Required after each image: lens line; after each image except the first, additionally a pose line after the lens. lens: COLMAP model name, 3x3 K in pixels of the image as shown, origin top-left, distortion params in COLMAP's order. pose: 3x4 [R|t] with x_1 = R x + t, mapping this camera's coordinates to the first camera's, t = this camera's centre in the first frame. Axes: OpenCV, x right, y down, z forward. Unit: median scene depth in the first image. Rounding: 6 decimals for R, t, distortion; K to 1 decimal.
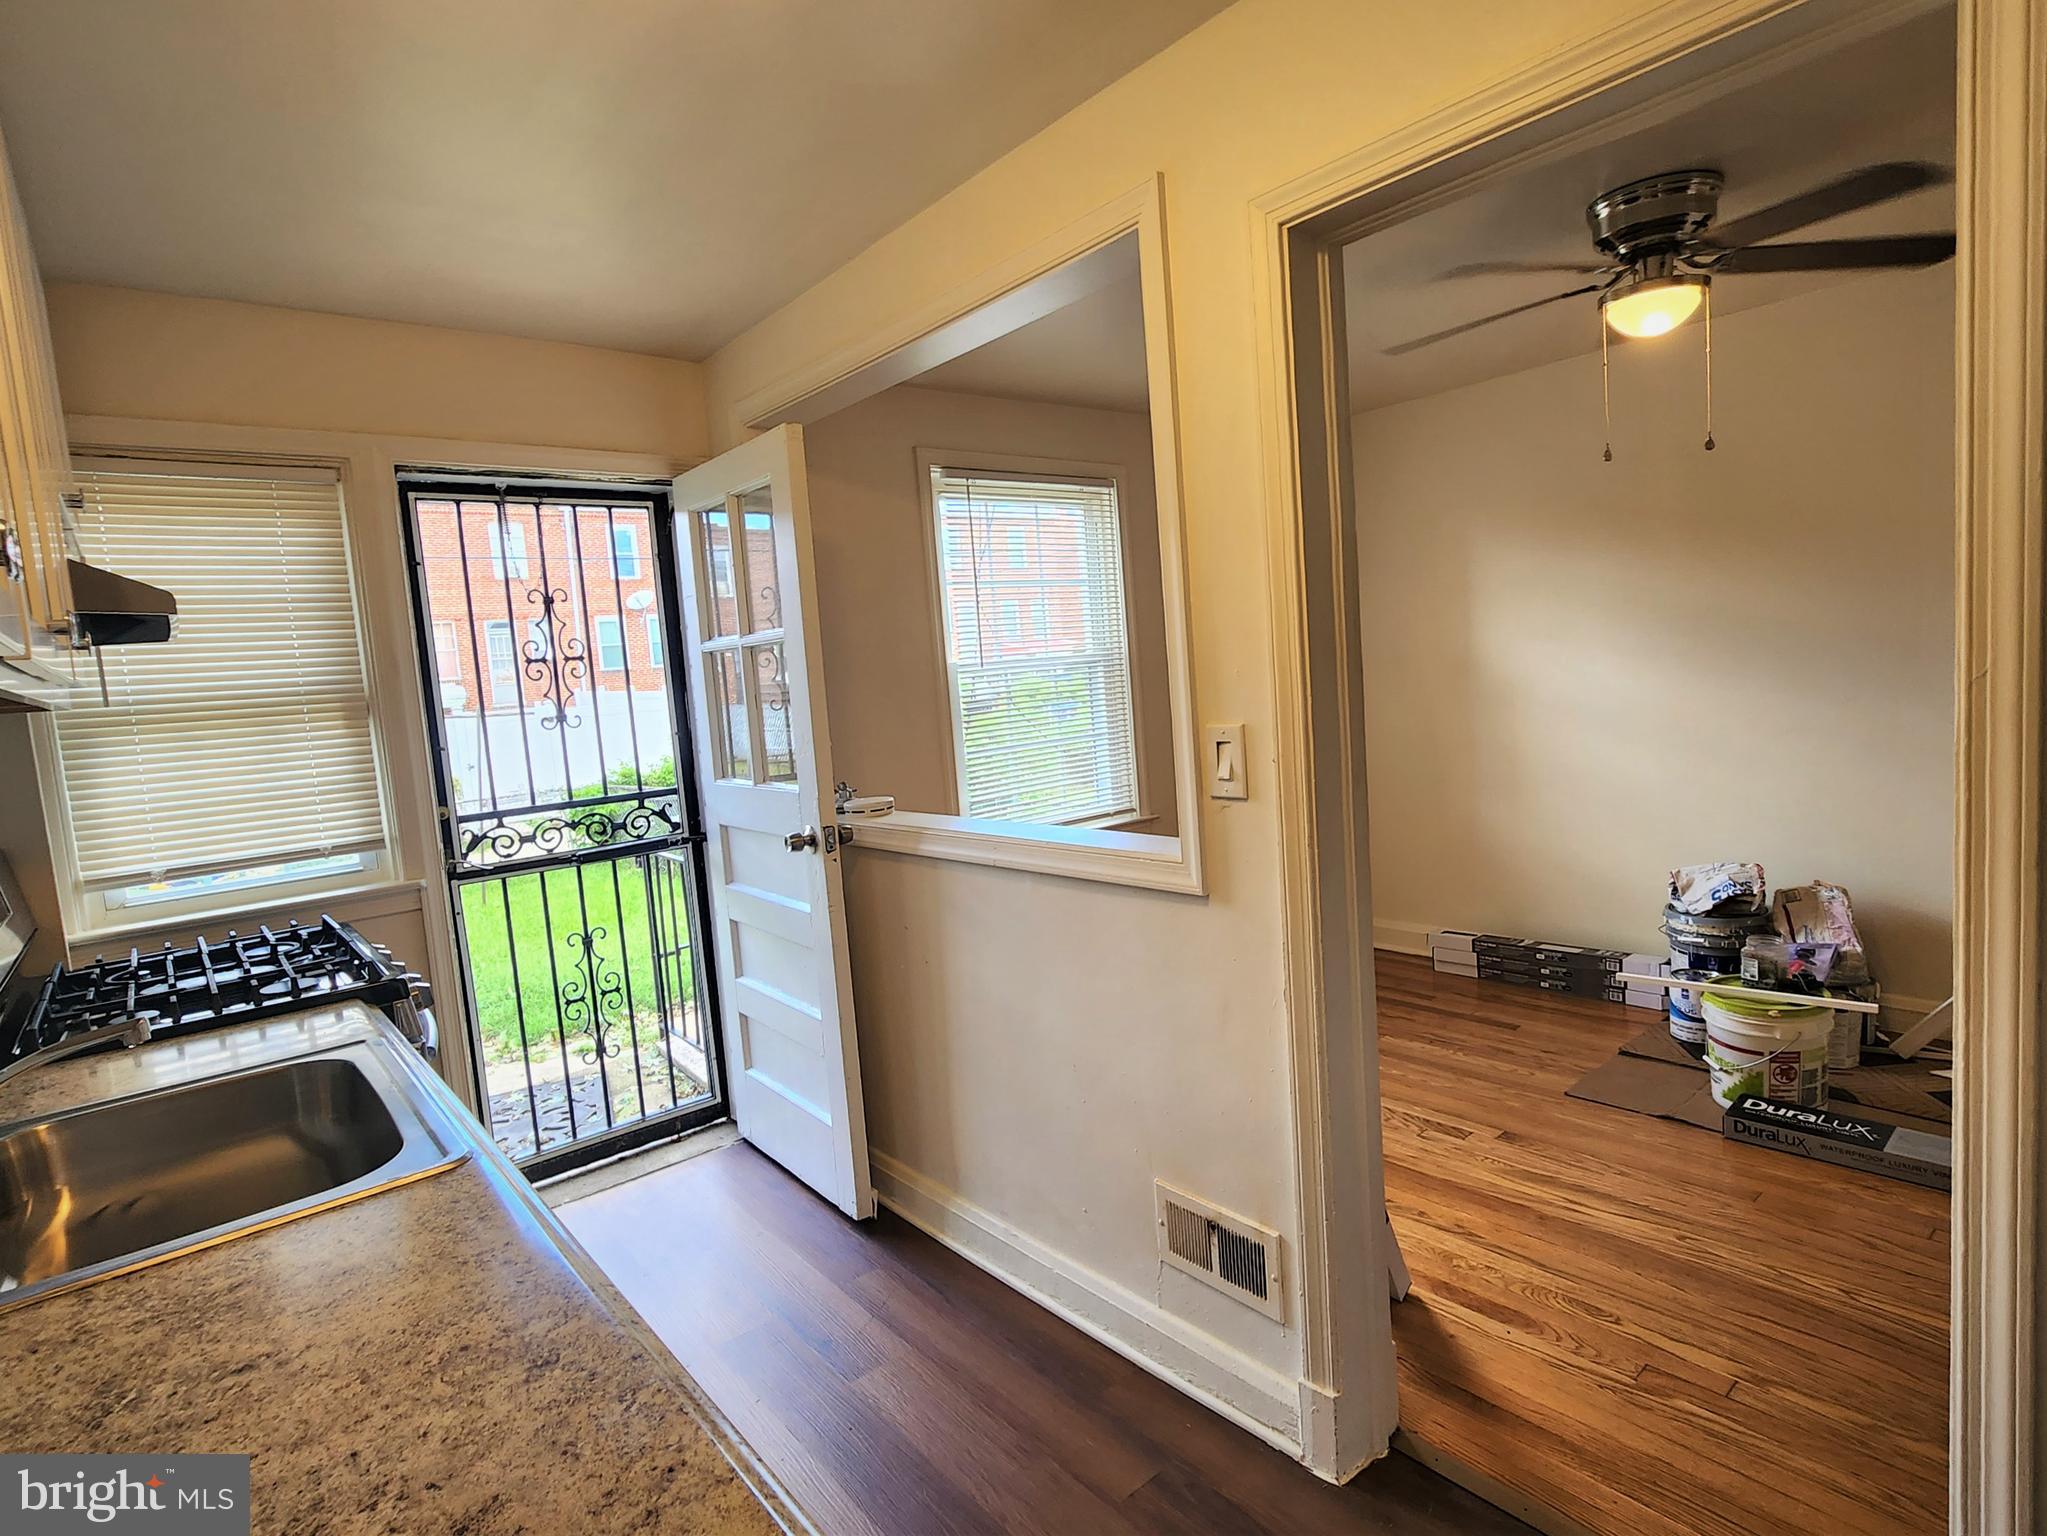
lens RADIAL K [[1072.8, 0, 1030.1], [0, 1072.8, 778.0], [0, 0, 1]] dist [-0.000892, -0.000486]
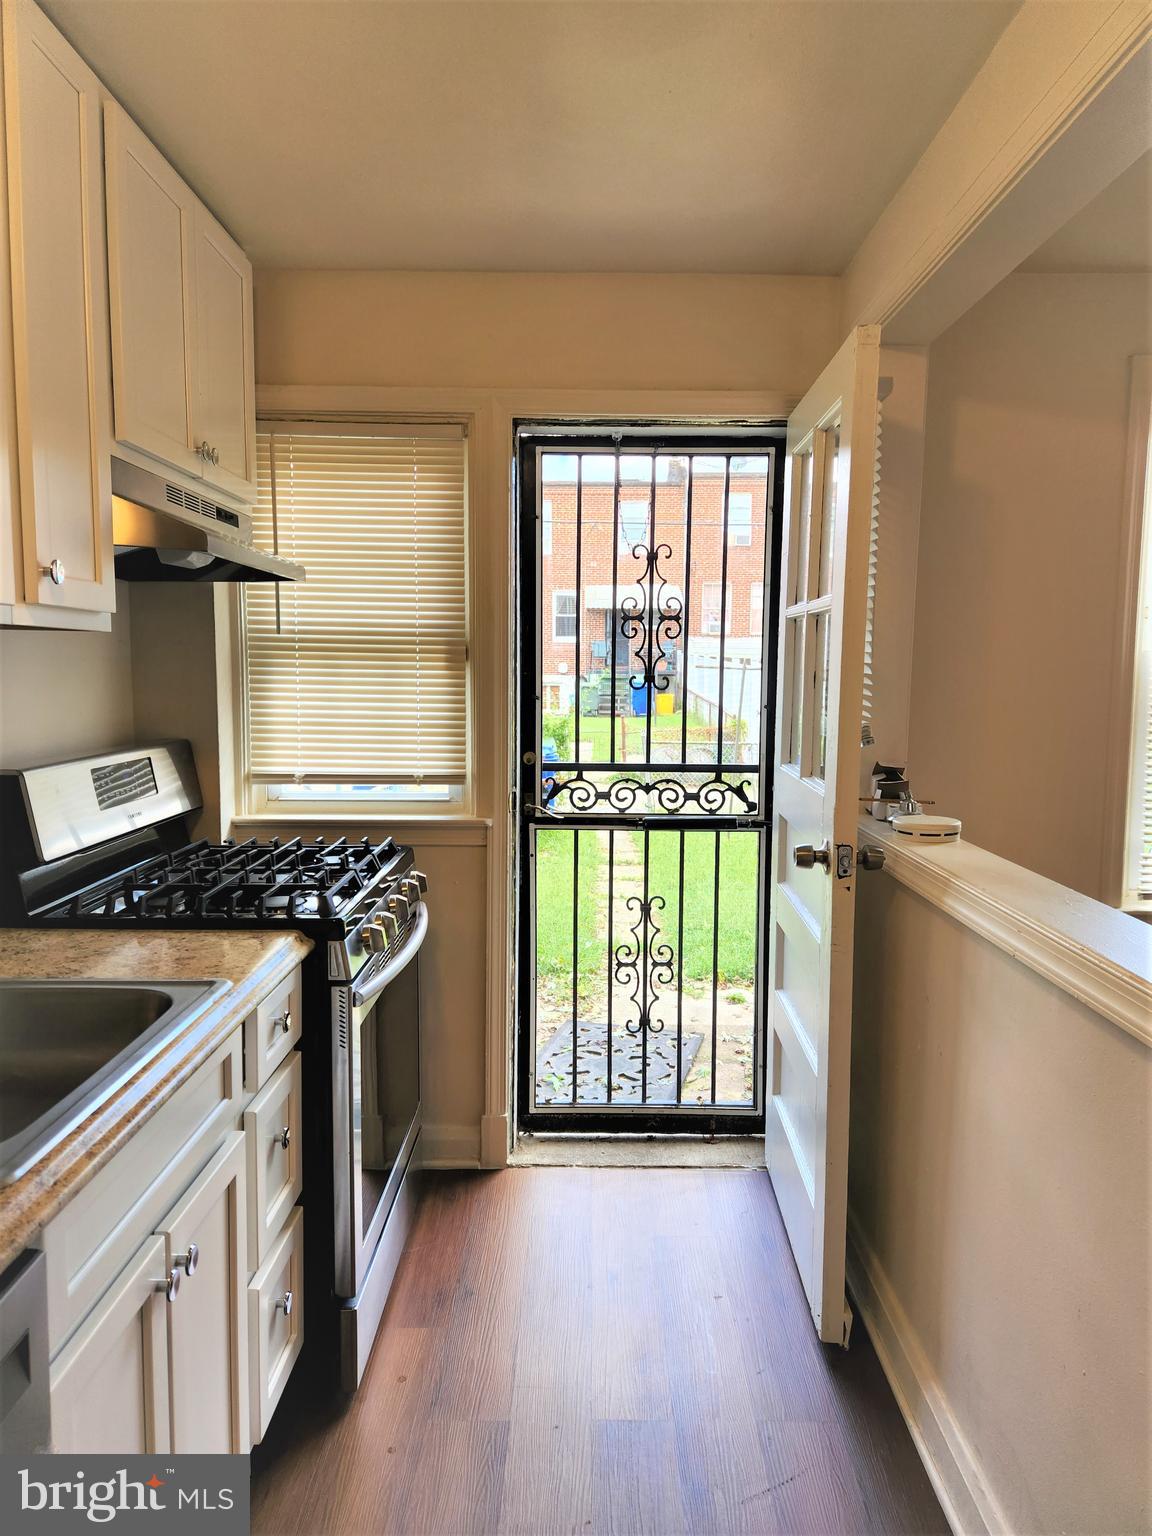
lens RADIAL K [[1026.5, 0, 584.1], [0, 1026.5, 765.5], [0, 0, 1]] dist [0.103131, -0.094067]
pose [[0.768235, 0.145004, -0.623530, 0.114531], [-0.130687, 0.989021, 0.068985, -0.035188], [0.626687, 0.028490, 0.778750, 0.244135]]
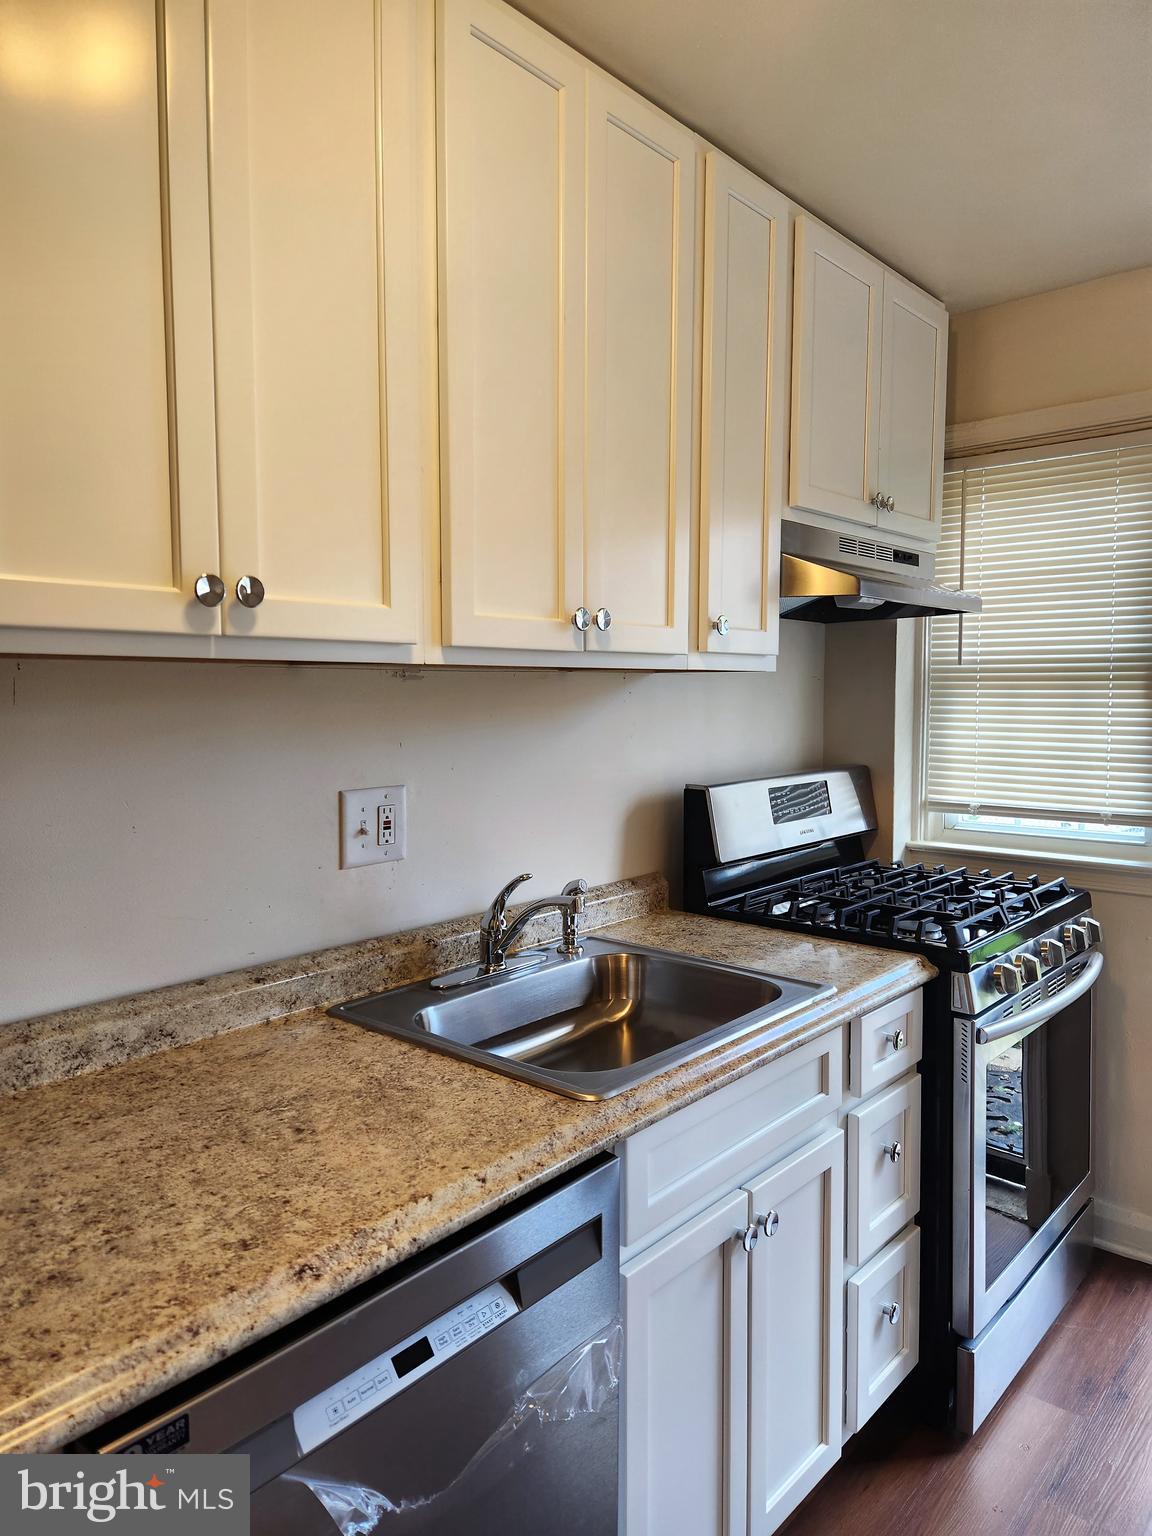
lens RADIAL K [[1026.5, 0, 584.1], [0, 1026.5, 765.5], [0, 0, 1]] dist [0.103131, -0.094067]
pose [[0.162682, 0.148829, -0.975389, 0.183790], [-0.106462, 0.985435, 0.132605, -0.050328], [0.980918, 0.082270, 0.176157, 0.298180]]
